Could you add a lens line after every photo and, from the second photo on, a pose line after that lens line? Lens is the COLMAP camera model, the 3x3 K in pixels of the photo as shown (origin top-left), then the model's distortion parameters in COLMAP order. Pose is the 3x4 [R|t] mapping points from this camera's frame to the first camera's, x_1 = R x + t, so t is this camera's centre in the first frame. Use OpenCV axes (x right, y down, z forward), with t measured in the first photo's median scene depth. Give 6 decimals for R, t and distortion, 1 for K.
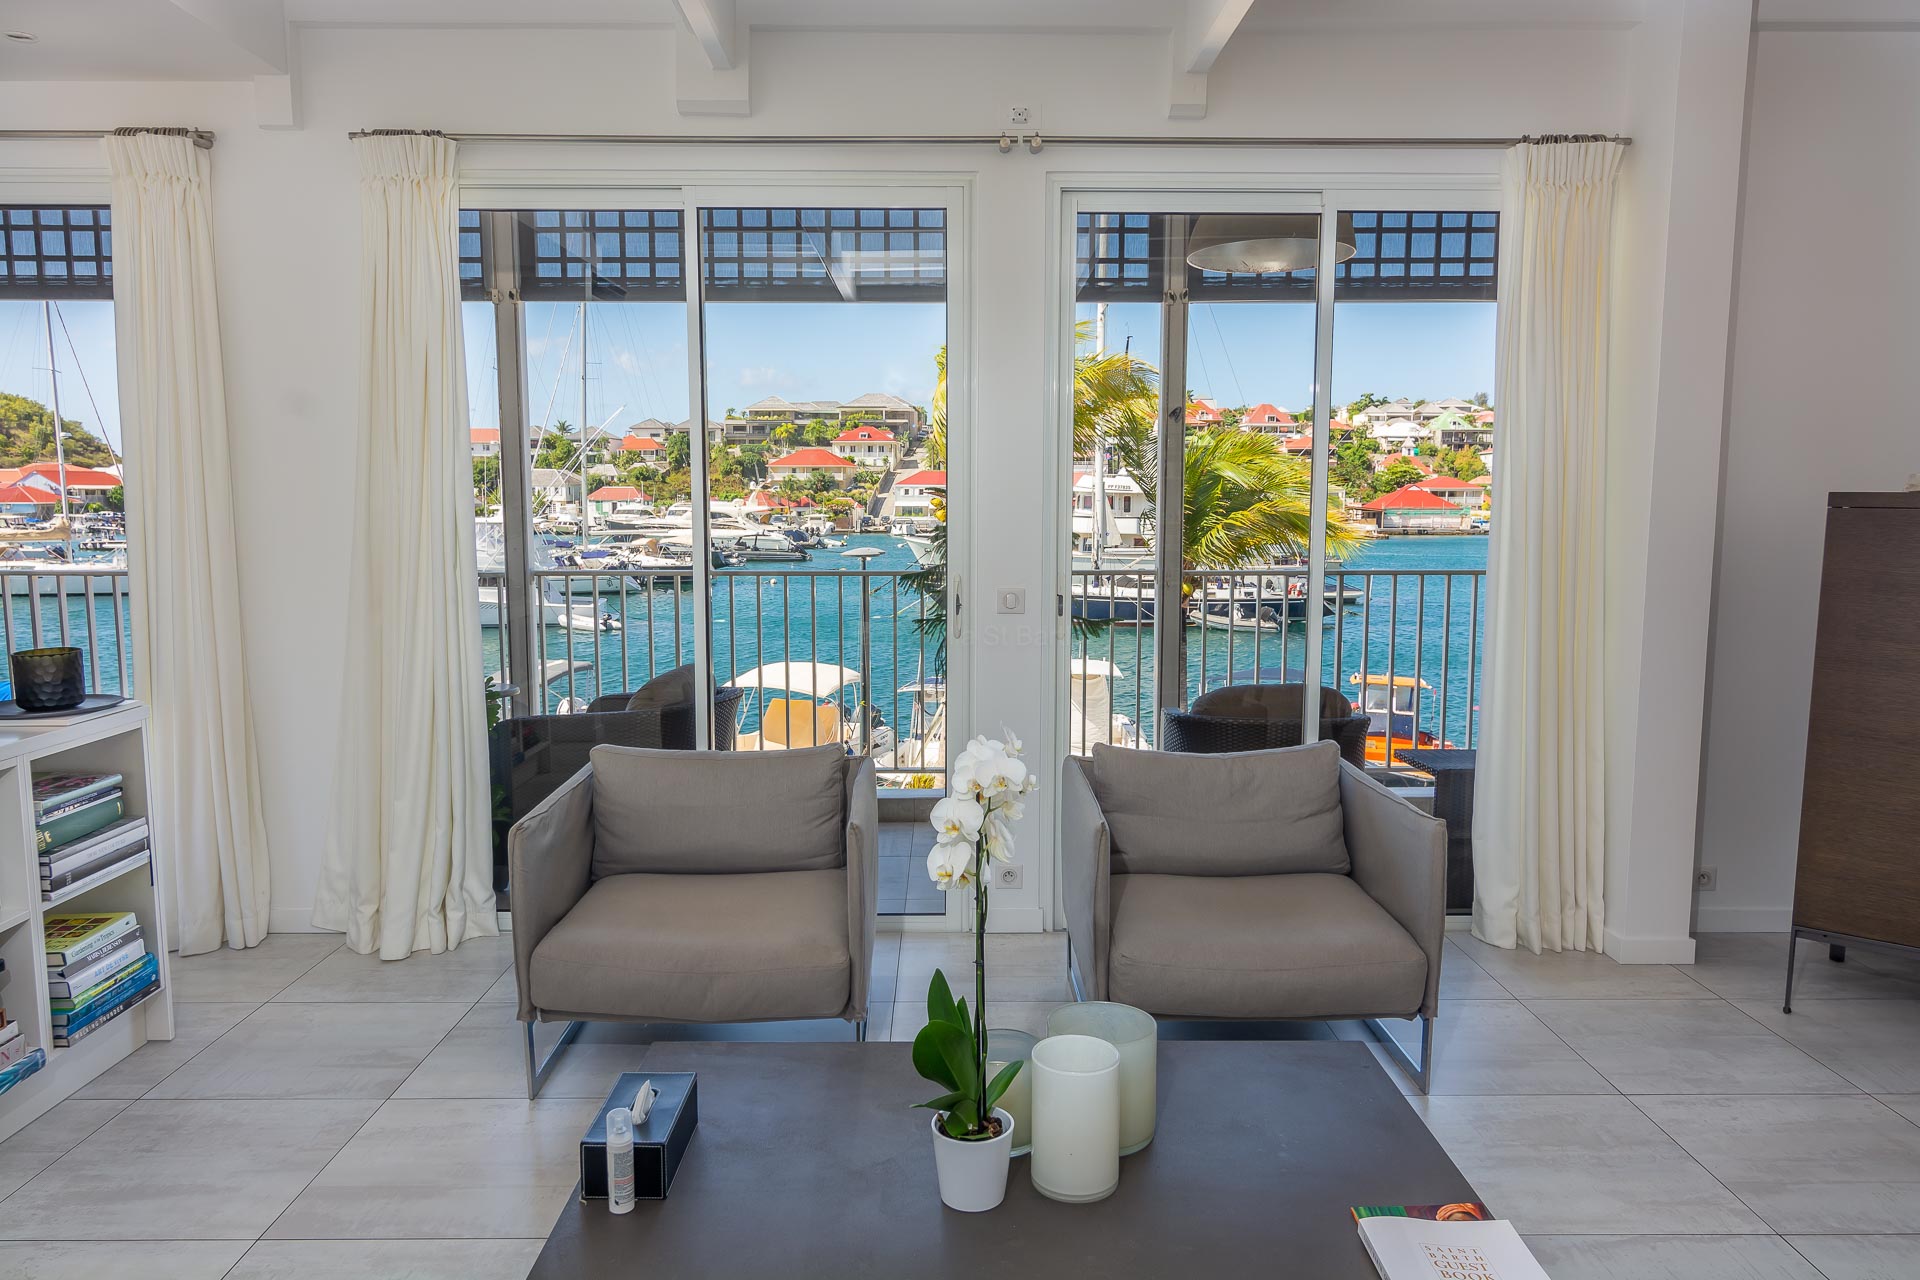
lens RADIAL K [[1391.7, 0, 964.8], [0, 1391.7, 694.3], [0, 0, 1]] dist [0.009846, 0.005790]
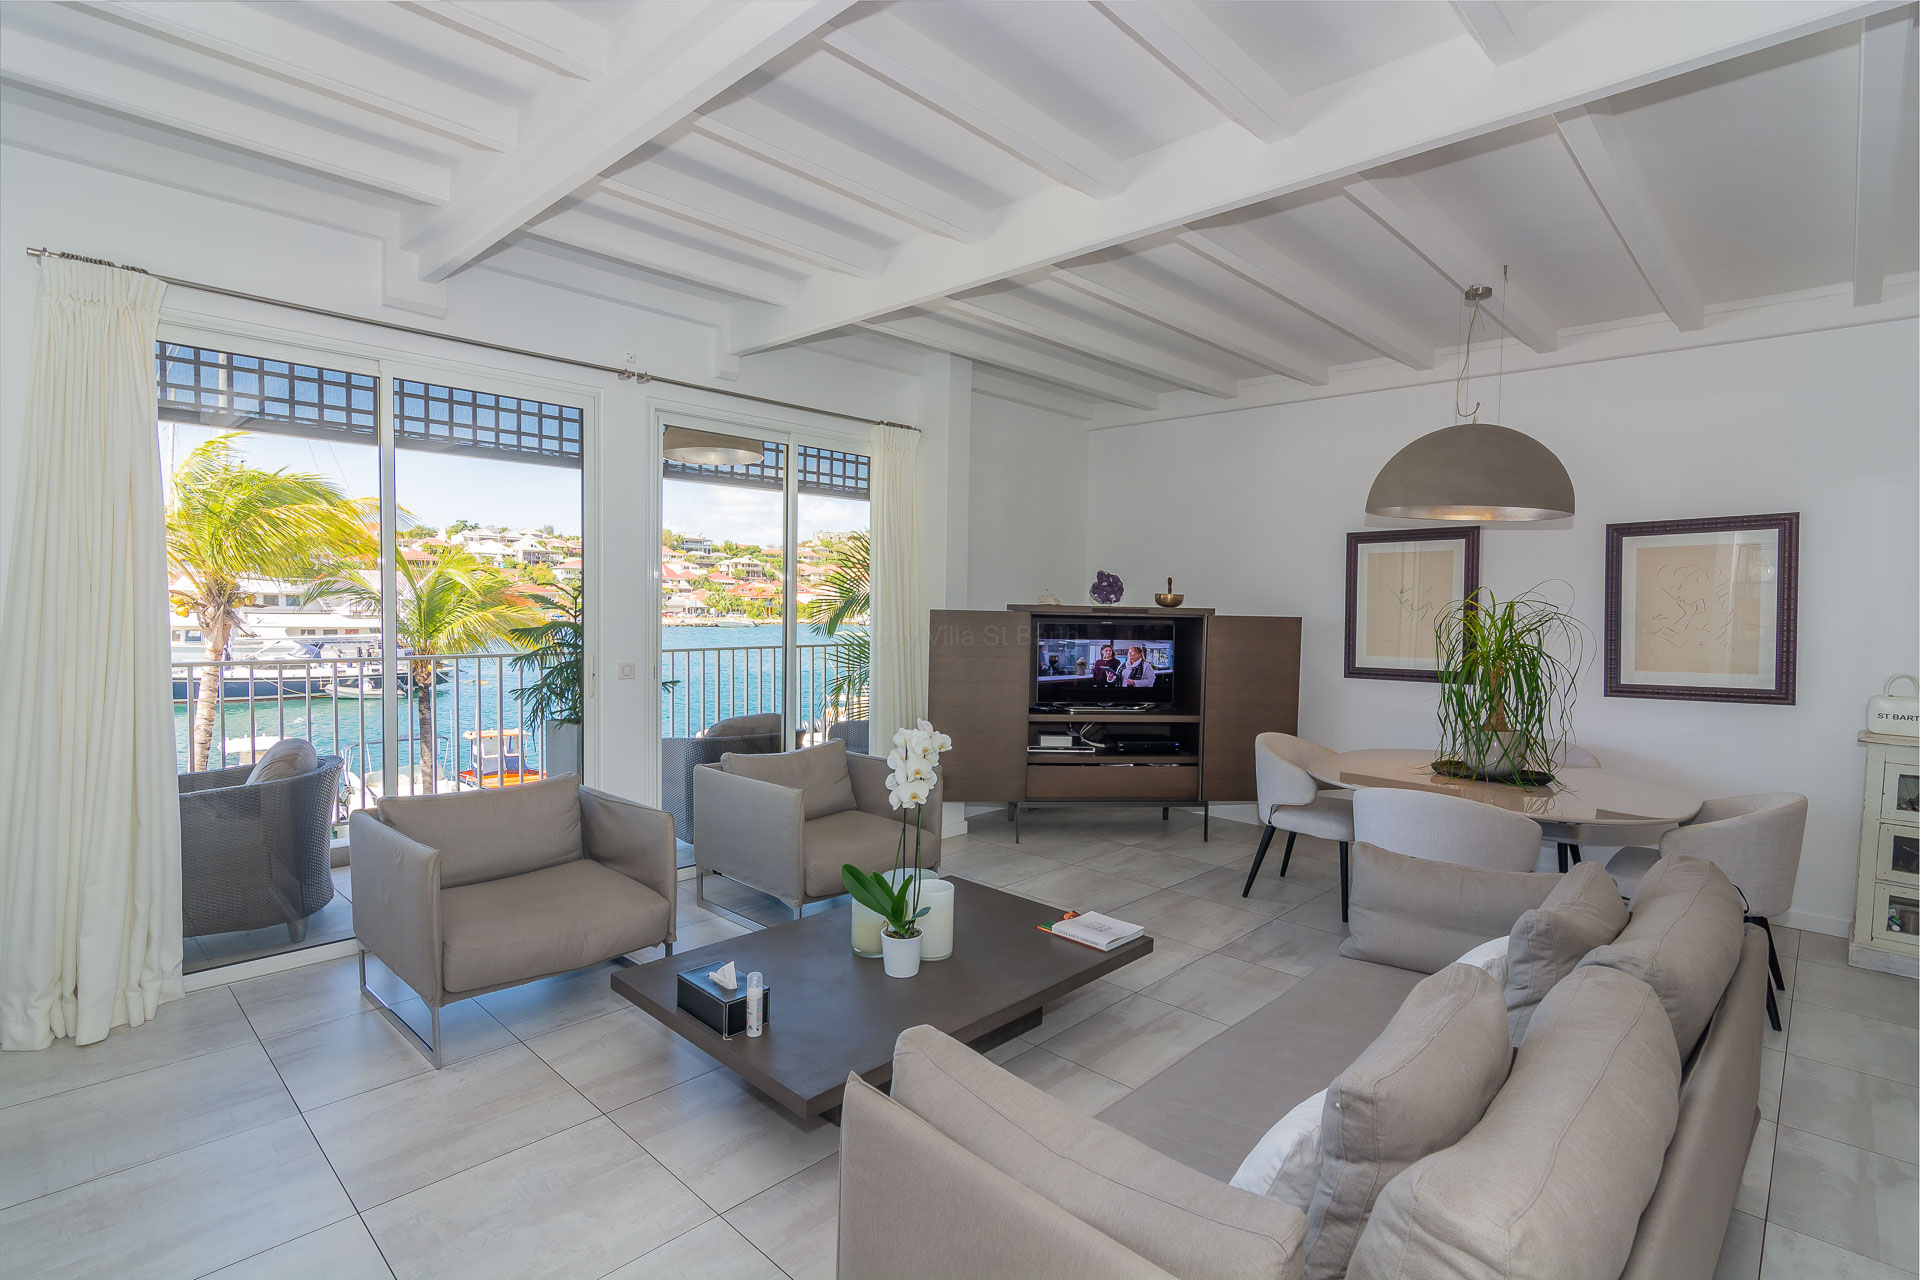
lens RADIAL K [[925.2, 0, 1014.9], [0, 925.2, 647.6], [0, 0, 1]] dist [0.003557, 0.000780]
pose [[0.683064, -0.025935, 0.729898, -0.385780], [0.089084, 0.994866, -0.048017, -0.004503], [-0.724905, 0.097821, 0.681868, 0.014119]]
